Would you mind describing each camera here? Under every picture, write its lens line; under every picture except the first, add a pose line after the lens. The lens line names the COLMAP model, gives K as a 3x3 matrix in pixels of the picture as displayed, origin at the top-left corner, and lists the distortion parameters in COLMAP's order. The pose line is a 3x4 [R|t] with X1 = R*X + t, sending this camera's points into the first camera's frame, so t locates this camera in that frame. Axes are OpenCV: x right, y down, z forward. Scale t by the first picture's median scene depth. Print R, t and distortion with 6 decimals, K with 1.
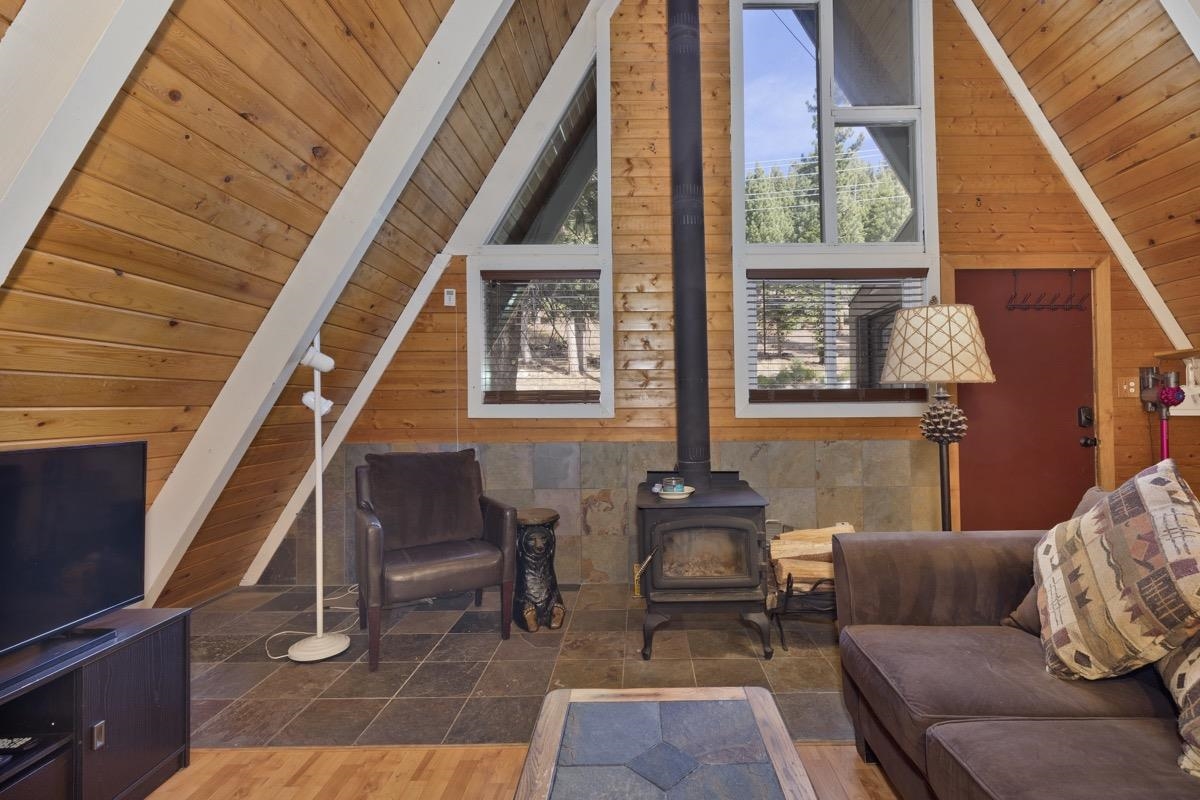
lens RADIAL K [[541.8, 0, 600.5], [0, 541.8, 399.3], [0, 0, 1]] dist [0.012219, -0.003307]
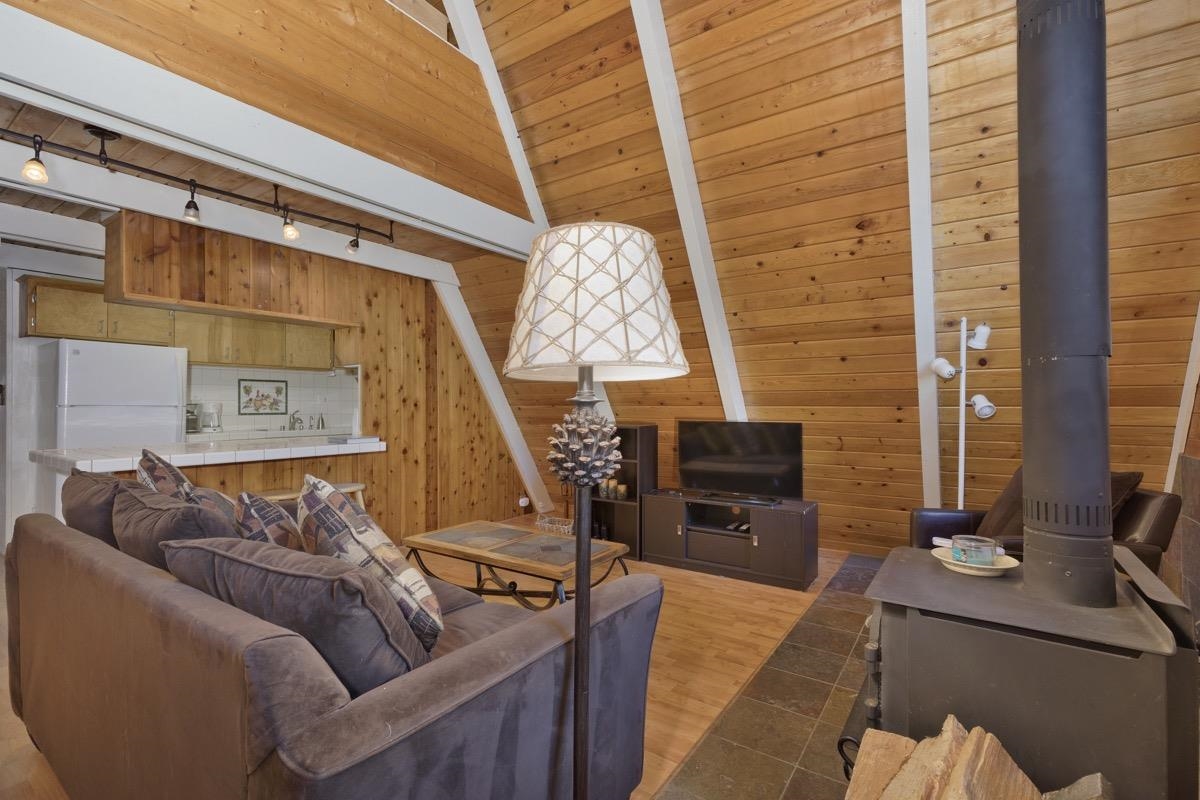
lens RADIAL K [[541.8, 0, 606.6], [0, 541.8, 401.0], [0, 0, 1]] dist [0.012219, -0.003307]
pose [[-0.573860, 0.002193, -0.818950, 1.177542], [0.021120, 0.999703, -0.012123, 0.003959], [0.818681, -0.024253, -0.573736, 1.493271]]
